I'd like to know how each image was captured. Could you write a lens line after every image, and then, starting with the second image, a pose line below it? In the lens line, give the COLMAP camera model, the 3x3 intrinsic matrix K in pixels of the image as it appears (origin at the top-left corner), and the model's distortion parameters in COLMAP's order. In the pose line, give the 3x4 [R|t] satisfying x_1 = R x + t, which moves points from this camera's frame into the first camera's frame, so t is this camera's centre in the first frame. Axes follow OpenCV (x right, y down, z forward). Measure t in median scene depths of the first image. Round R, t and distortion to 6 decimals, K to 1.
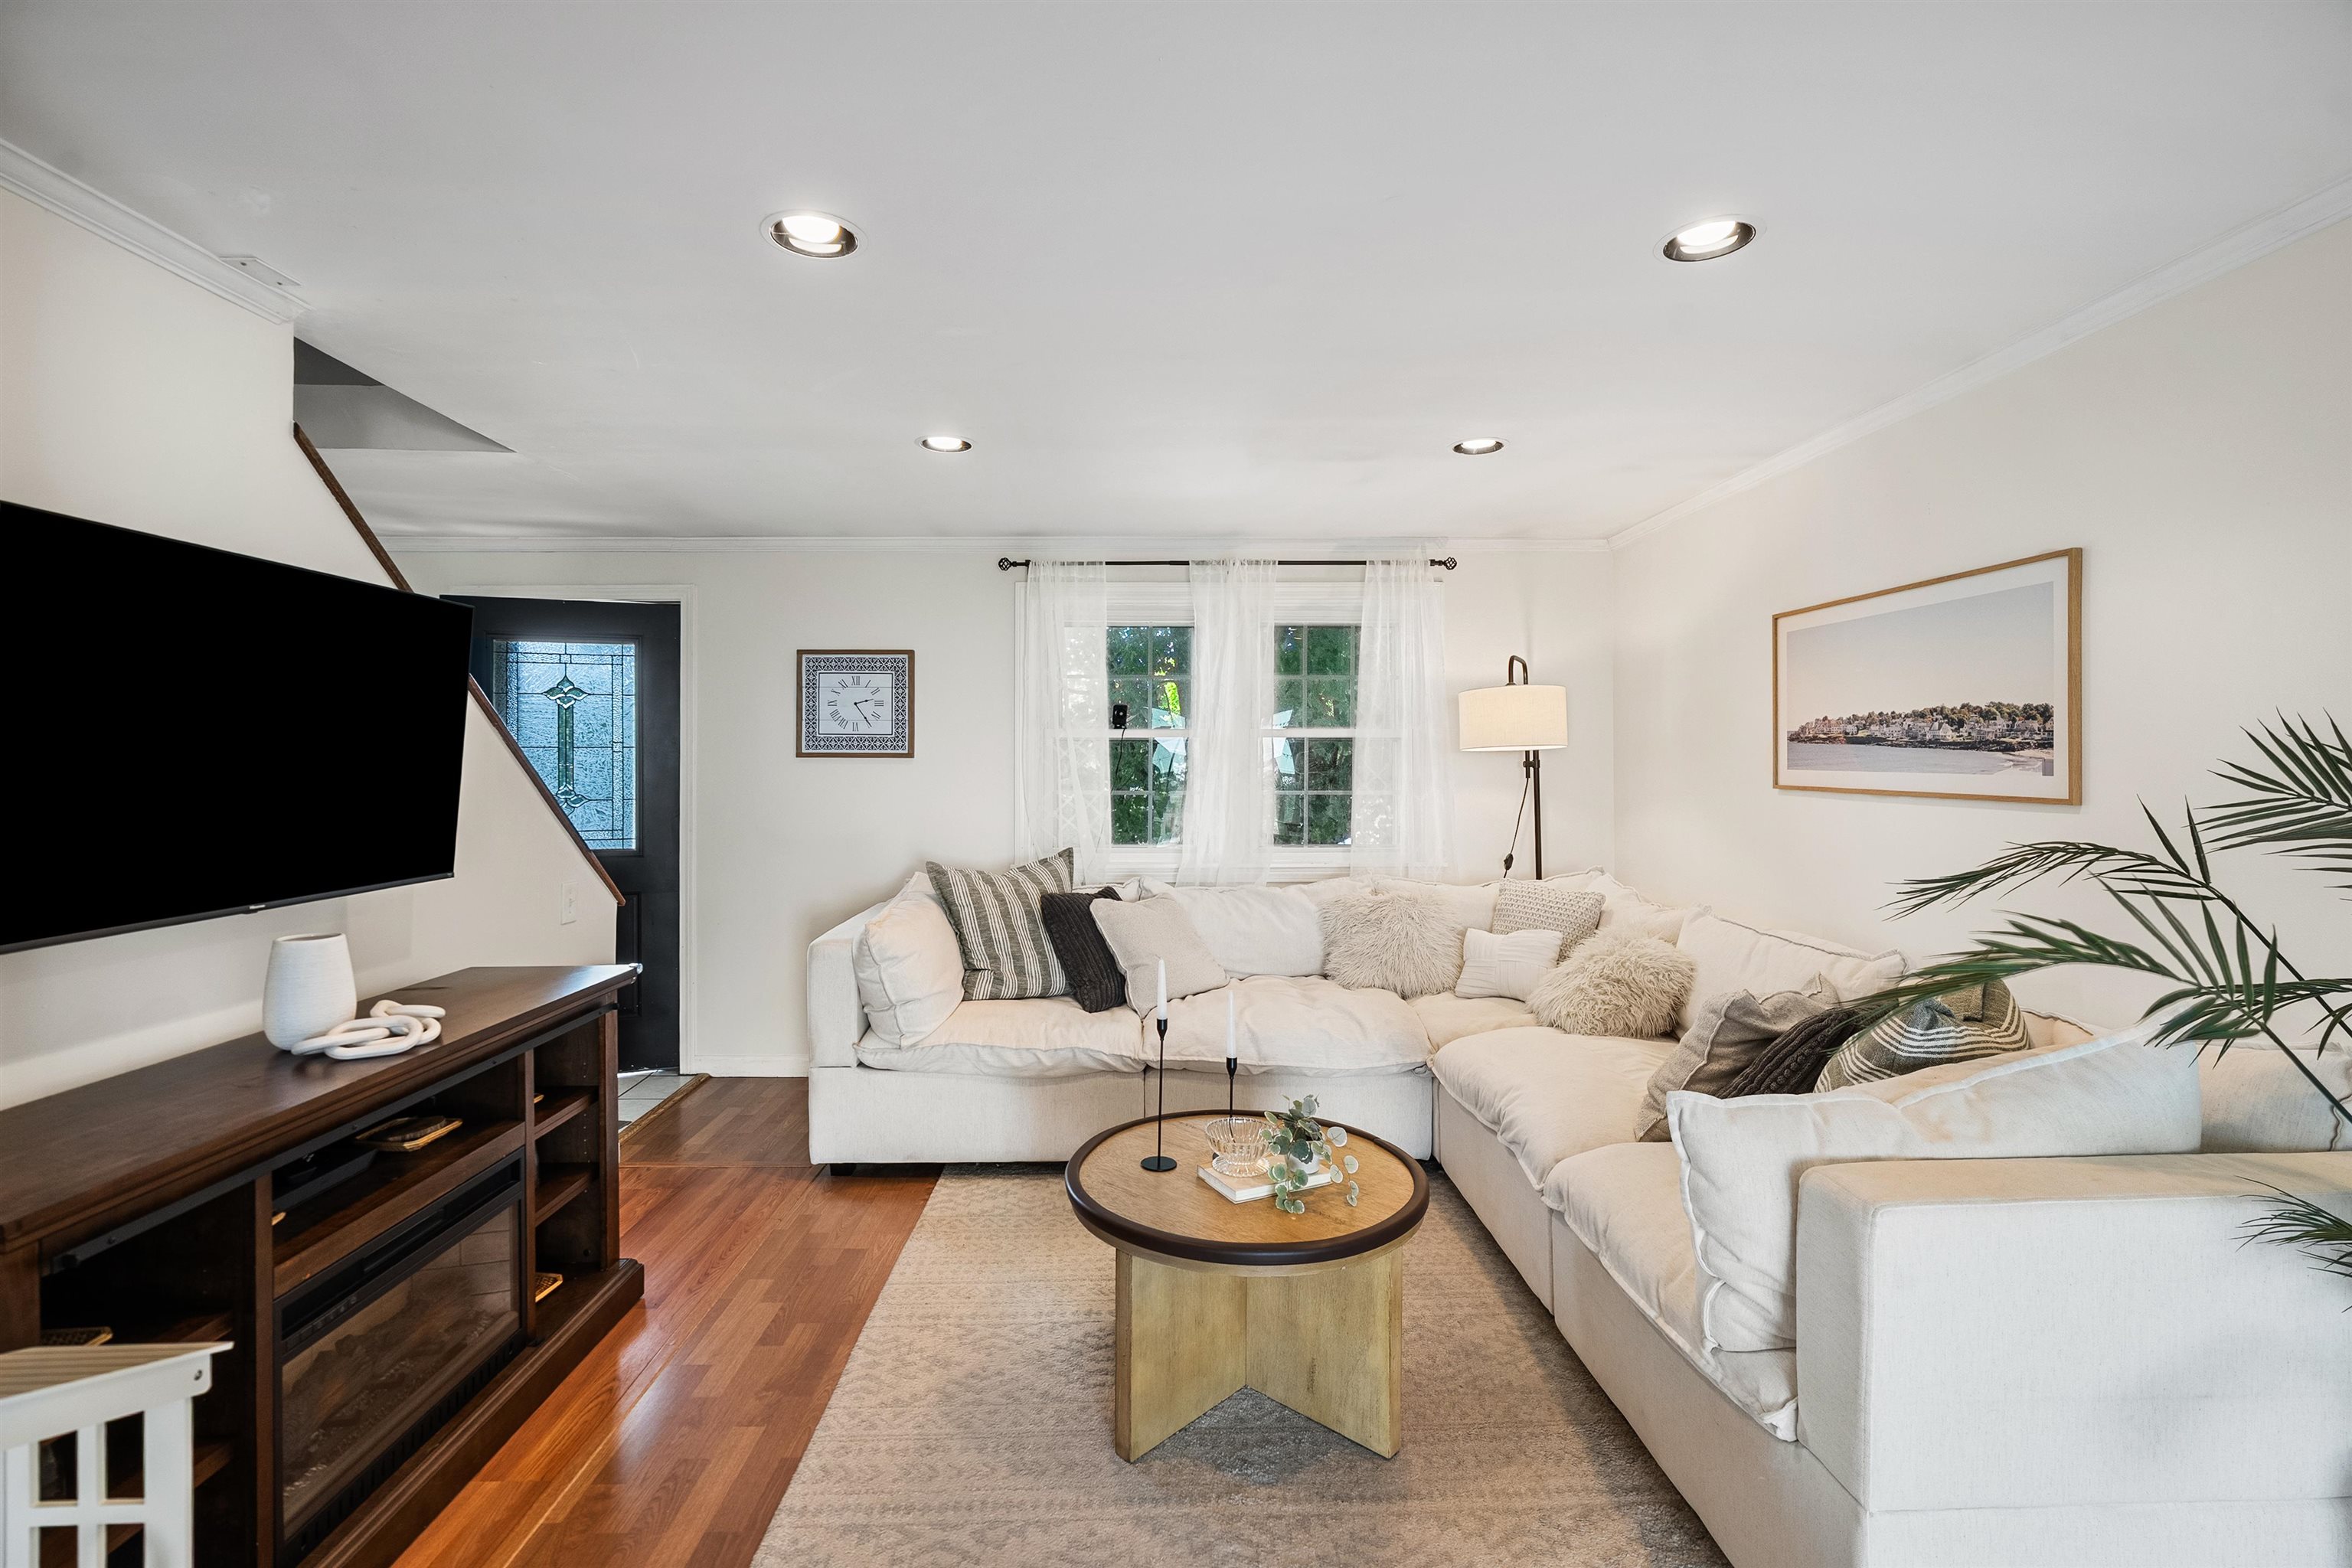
lens RADIAL K [[1075.8, 0, 1171.0], [0, 1075.8, 761.7], [0, 0, 1]] dist [-0.000834, 0.000823]
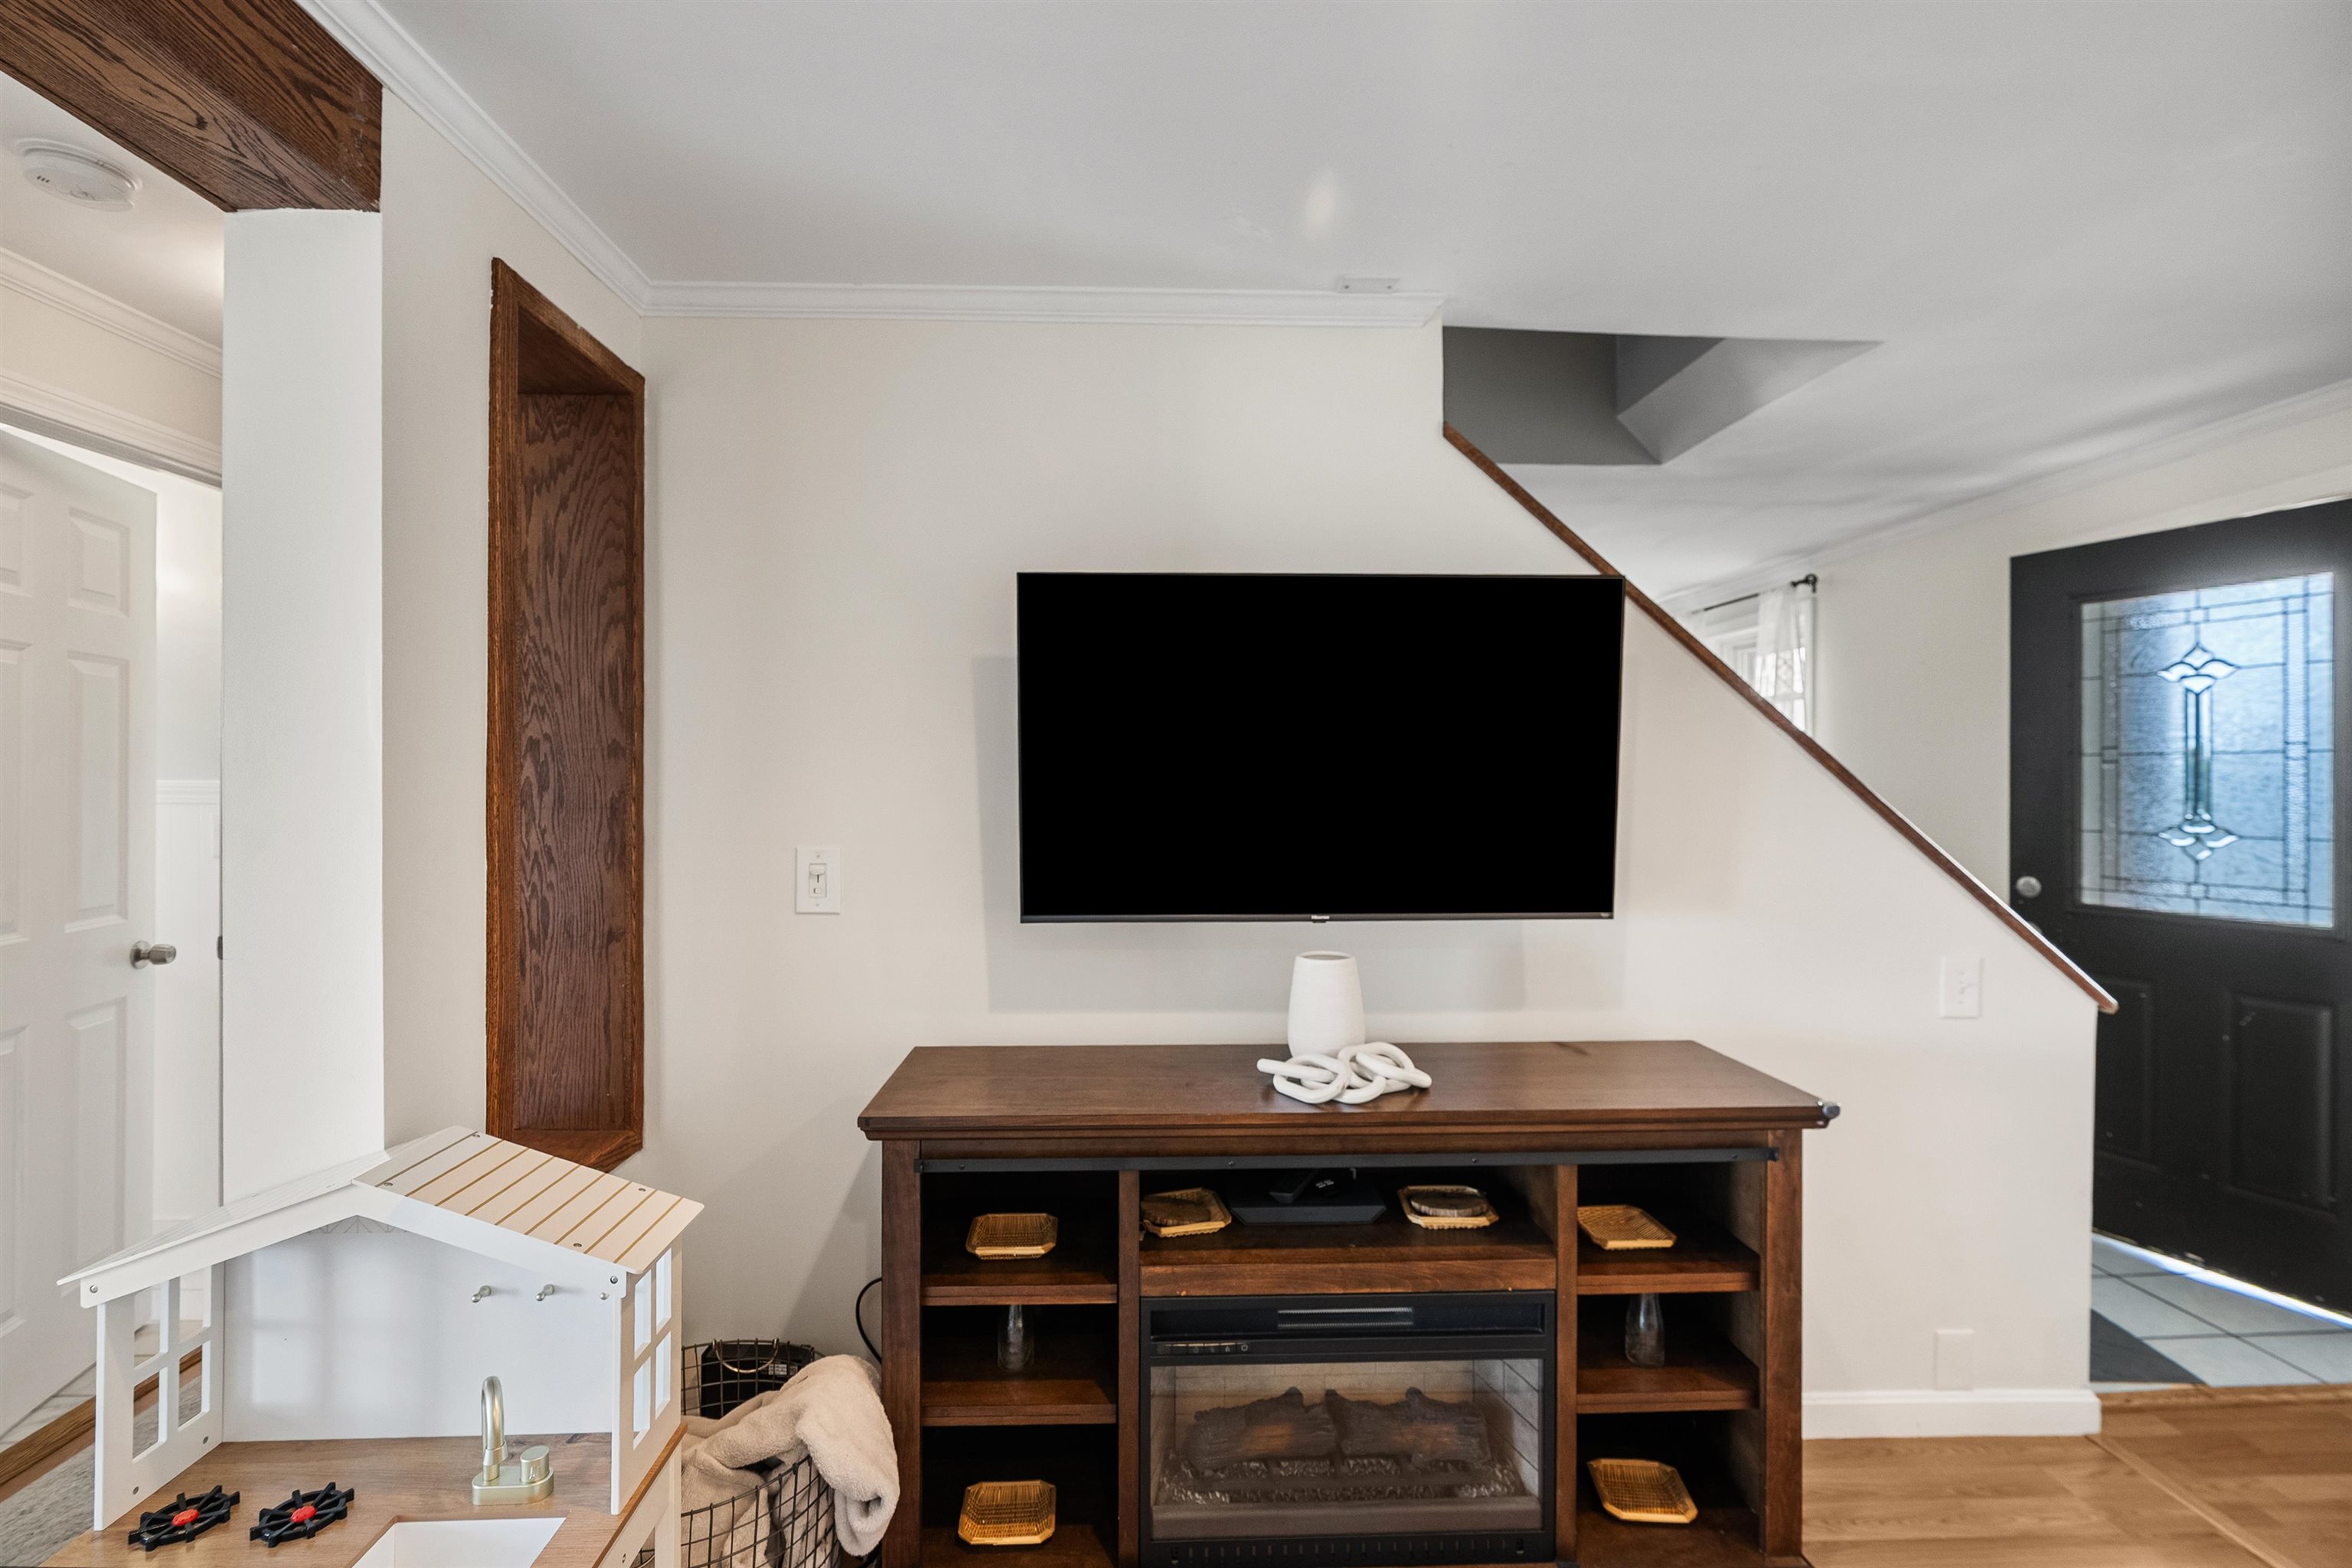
lens RADIAL K [[1061.1, 0, 1159.3], [0, 1061.1, 782.0], [0, 0, 1]] dist [-0.005185, 0.000576]
pose [[0.008247, 0.007075, -0.999941, 0.130238], [-0.001413, 0.999974, 0.007063, 0.000548], [0.999965, 0.001355, 0.008257, 0.742762]]
